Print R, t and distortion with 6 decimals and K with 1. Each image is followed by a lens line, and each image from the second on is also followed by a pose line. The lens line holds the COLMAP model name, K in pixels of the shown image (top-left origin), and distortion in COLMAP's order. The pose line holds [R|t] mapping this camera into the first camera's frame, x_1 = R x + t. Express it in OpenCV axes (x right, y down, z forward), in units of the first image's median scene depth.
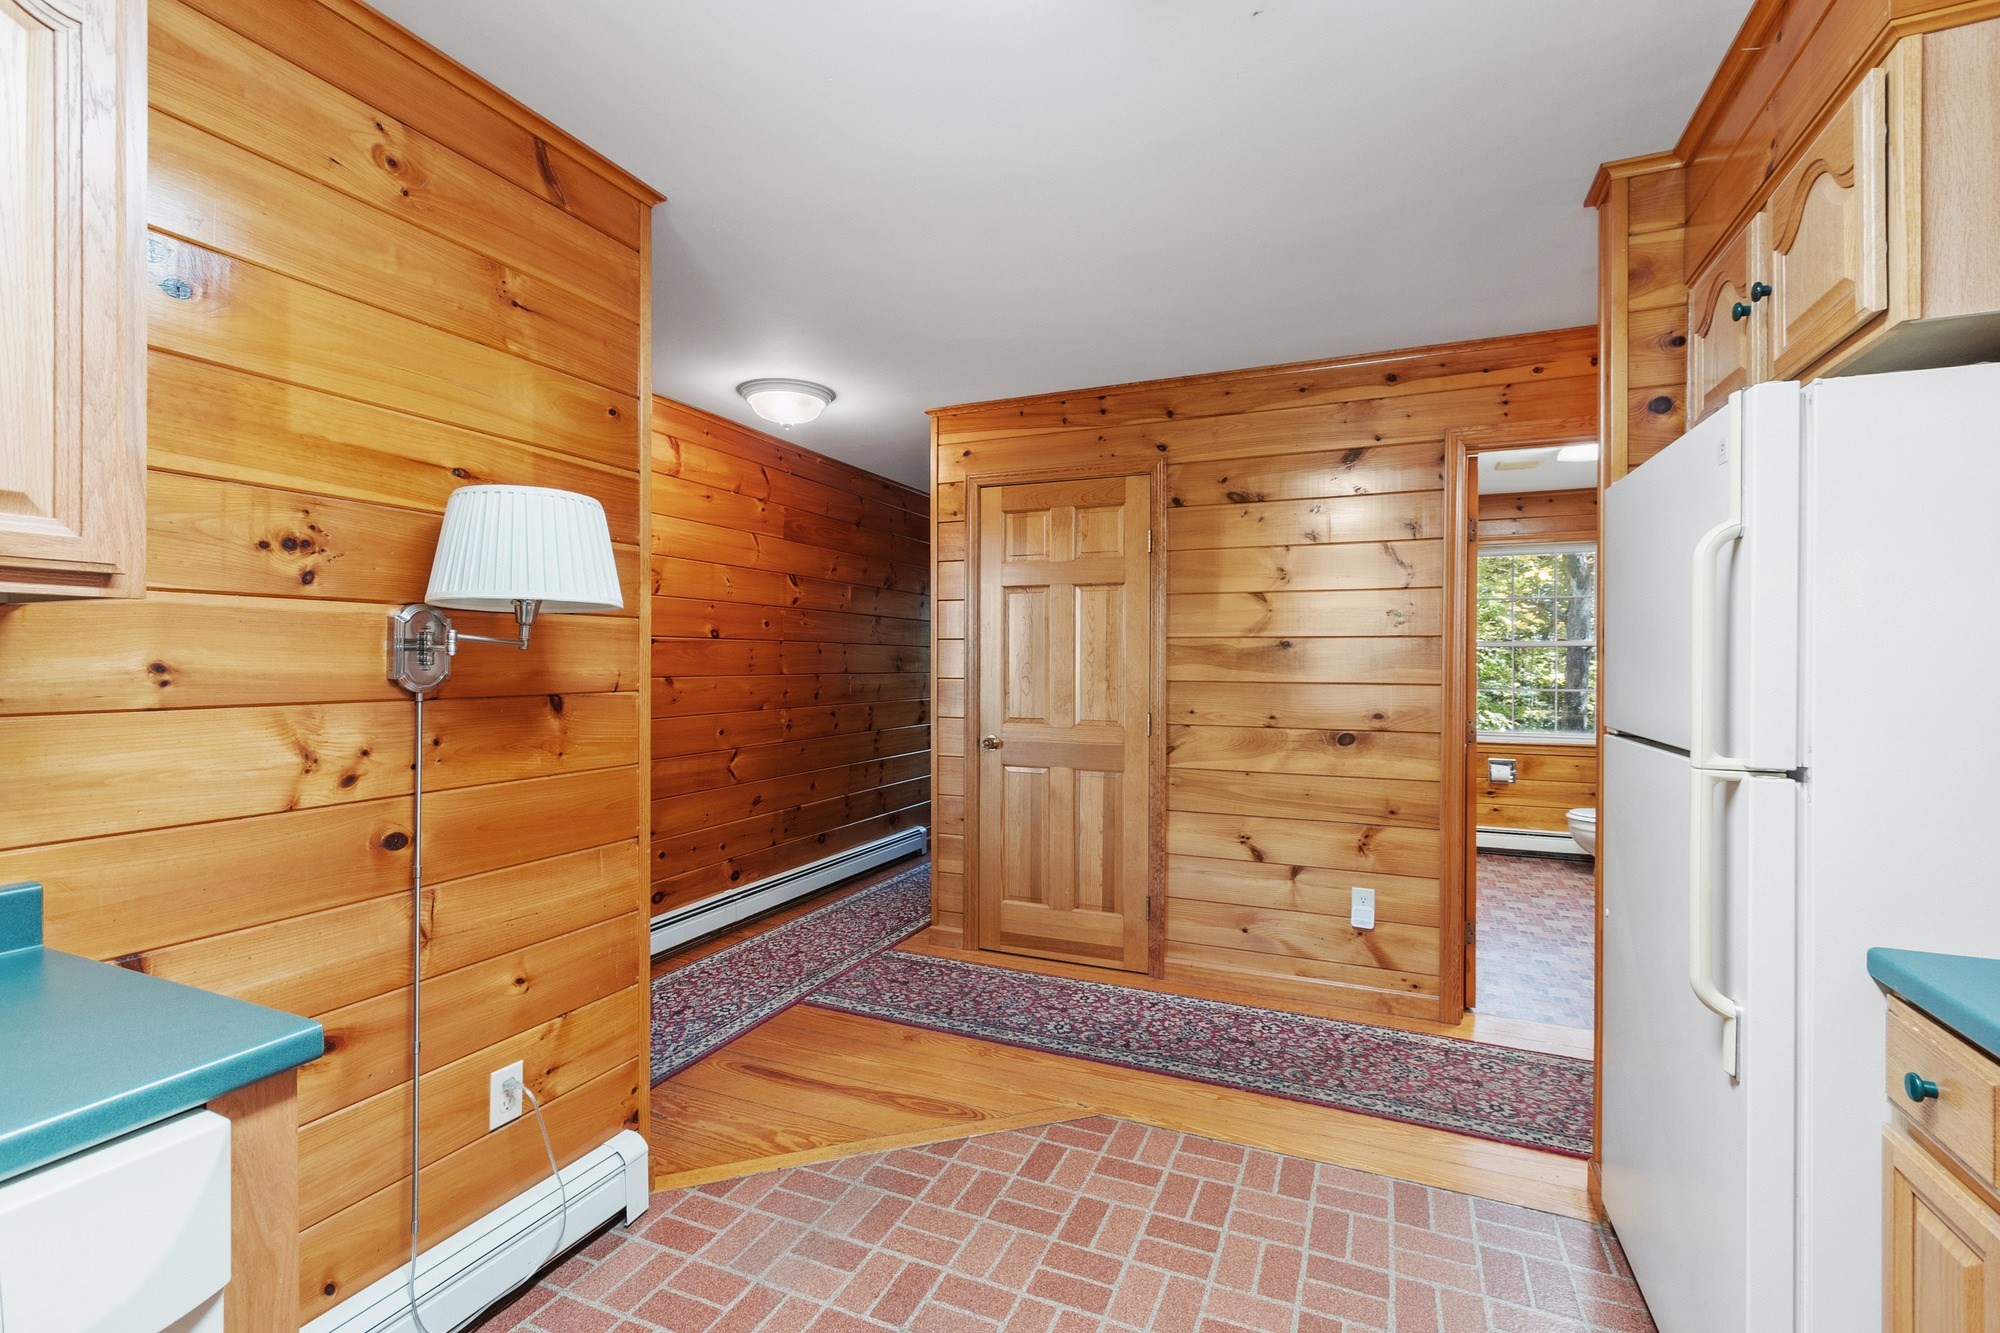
lens RADIAL K [[886.3, 0, 1013.0], [0, 886.3, 662.8], [0, 0, 1]] dist [-0.003214, -0.000424]
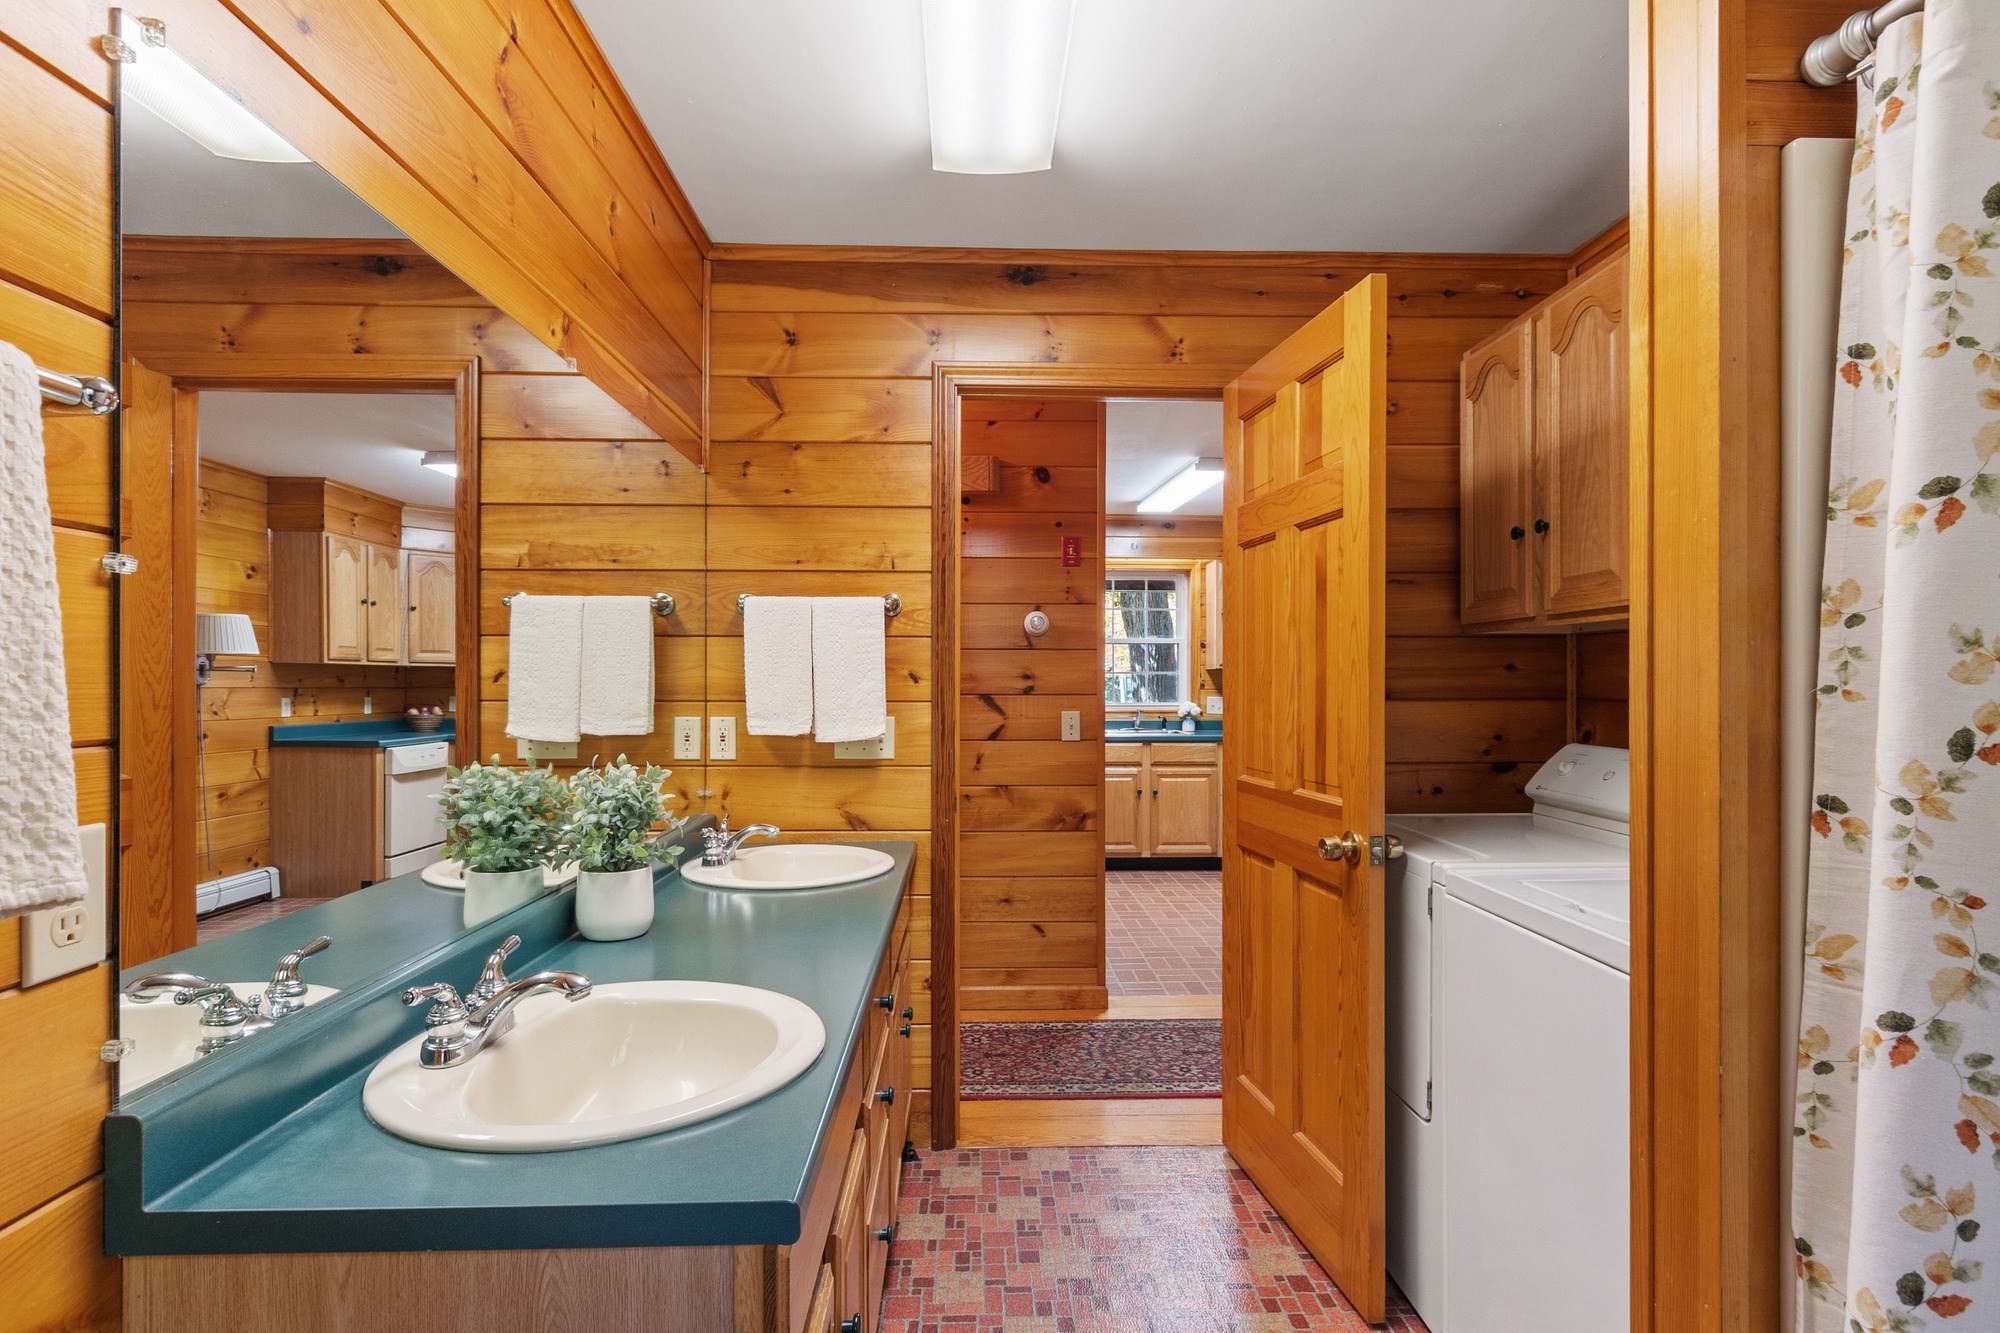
lens RADIAL K [[1024.3, 0, 1001.6], [0, 1024.3, 672.0], [0, 0, 1]] dist [-0.000463, -0.000024]
pose [[-0.905174, -0.017038, -0.424699, 1.315803], [-0.017709, 0.999840, -0.002366, -0.004788], [0.424671, 0.005379, -0.905332, 2.102075]]
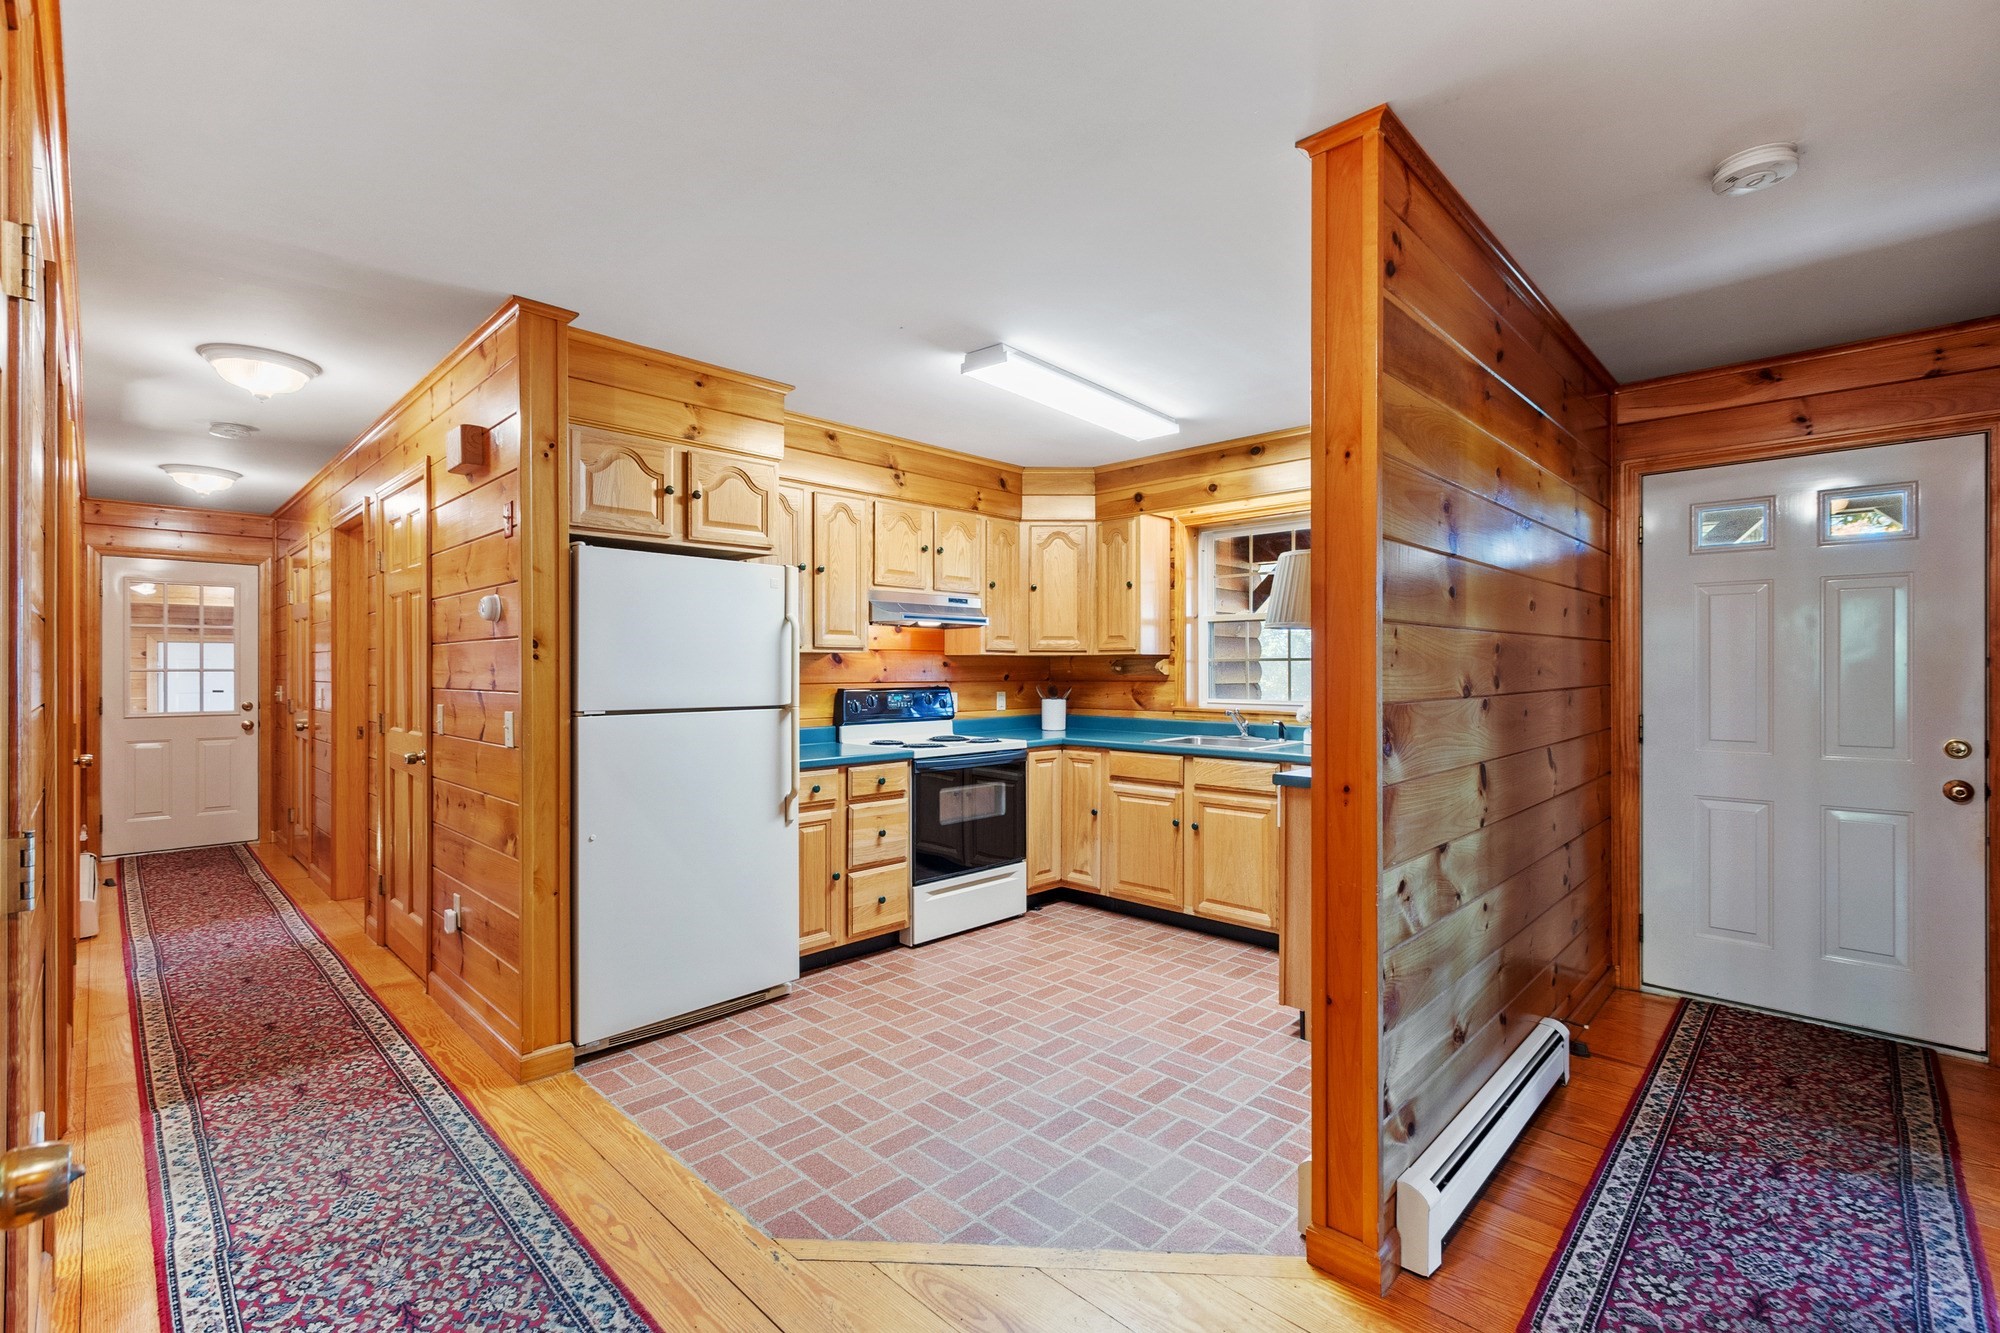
lens RADIAL K [[886.3, 0, 996.2], [0, 886.3, 671.5], [0, 0, 1]] dist [-0.003214, -0.000424]
pose [[-0.932381, -0.004137, 0.361453, -0.350312], [-0.002831, 0.999987, 0.004143, 0.000086], [-0.361465, 0.002840, -0.932381, 1.563488]]
